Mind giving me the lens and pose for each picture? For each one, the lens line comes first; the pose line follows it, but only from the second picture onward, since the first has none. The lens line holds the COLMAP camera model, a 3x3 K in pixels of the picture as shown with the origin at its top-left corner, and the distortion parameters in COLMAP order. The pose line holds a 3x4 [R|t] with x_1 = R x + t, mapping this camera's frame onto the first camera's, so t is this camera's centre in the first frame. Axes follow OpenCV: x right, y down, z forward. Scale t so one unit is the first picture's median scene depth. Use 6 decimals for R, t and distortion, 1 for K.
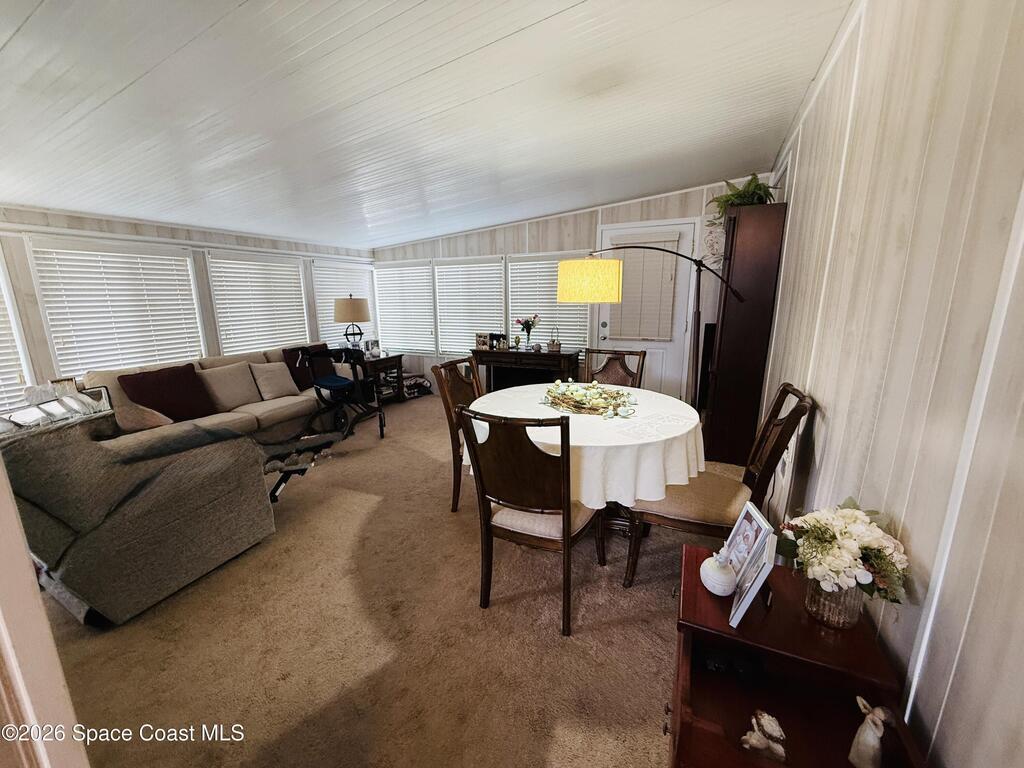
lens RADIAL K [[409.0, 0, 510.0], [0, 409.0, 383.6], [0, 0, 1]] dist [0.000893, 0.000264]
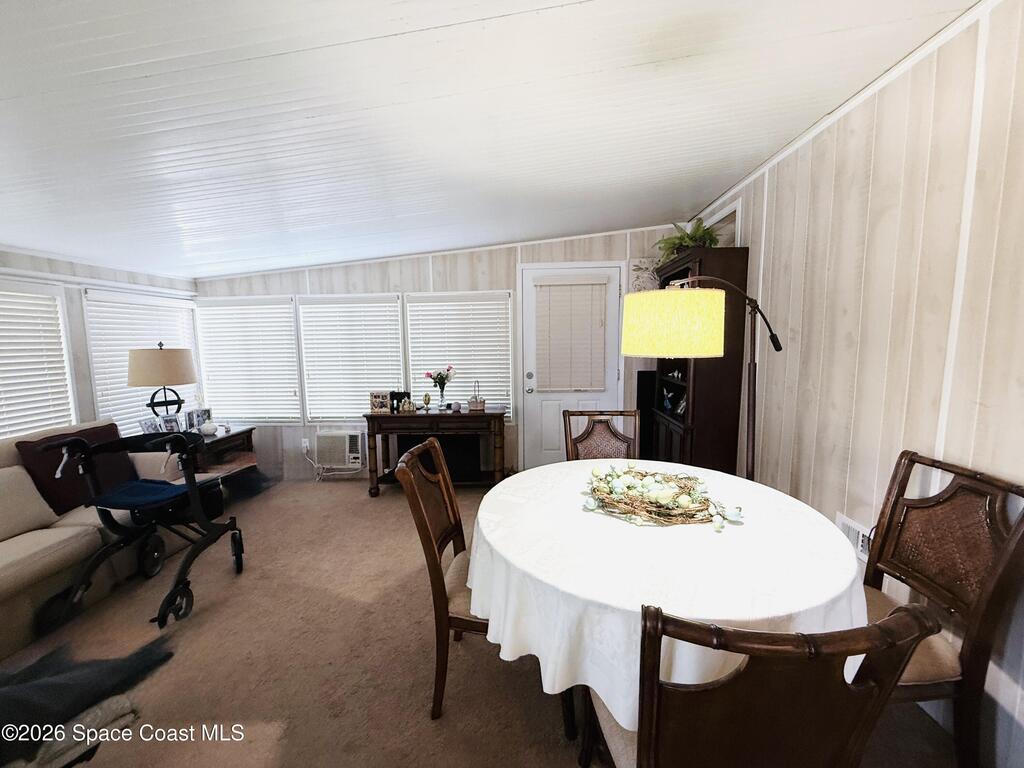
lens RADIAL K [[409.0, 0, 510.0], [0, 409.0, 383.6], [0, 0, 1]] dist [0.000893, 0.000264]
pose [[0.924405, -0.044651, 0.378791, -0.131351], [0.085587, 0.992081, -0.091924, -0.048755], [-0.371687, 0.117394, 0.920906, 0.210790]]
